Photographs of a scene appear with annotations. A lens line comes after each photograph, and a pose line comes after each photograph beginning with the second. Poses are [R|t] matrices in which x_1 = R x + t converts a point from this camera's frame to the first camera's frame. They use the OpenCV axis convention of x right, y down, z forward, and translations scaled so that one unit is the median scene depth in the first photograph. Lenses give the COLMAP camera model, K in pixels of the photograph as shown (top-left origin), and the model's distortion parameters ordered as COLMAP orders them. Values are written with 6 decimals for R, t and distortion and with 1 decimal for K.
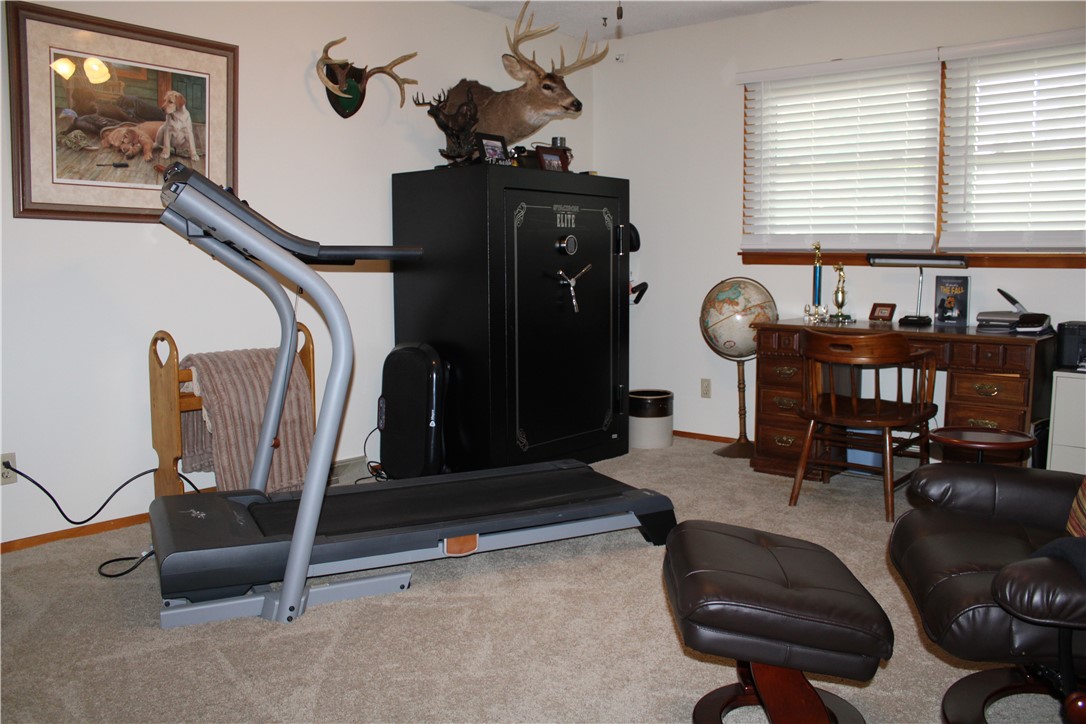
lens RADIAL K [[896.9, 0, 550.2], [0, 896.9, 357.2], [0, 0, 1]] dist [-0.167171, 0.144993]
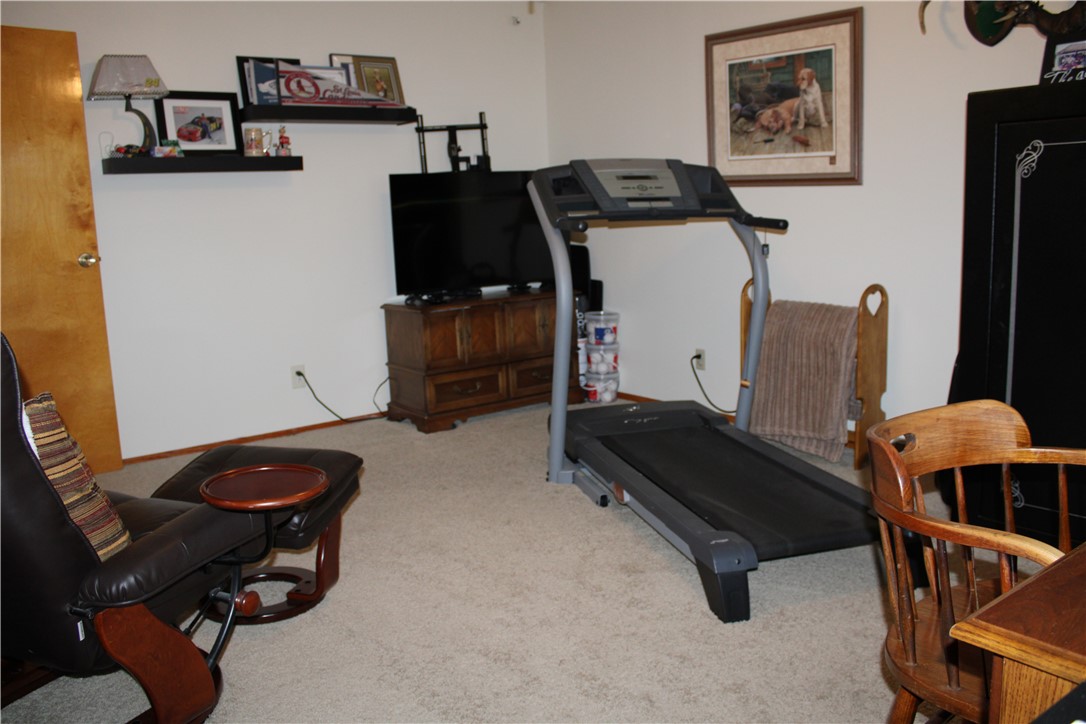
lens RADIAL K [[896.9, 0, 550.2], [0, 896.9, 357.2], [0, 0, 1]] dist [-0.167171, 0.144993]
pose [[-0.183121, 0.172242, -0.967884, 0.806052], [-0.071195, 0.979623, 0.187801, -0.129476], [0.980509, 0.103299, -0.167127, 0.910514]]
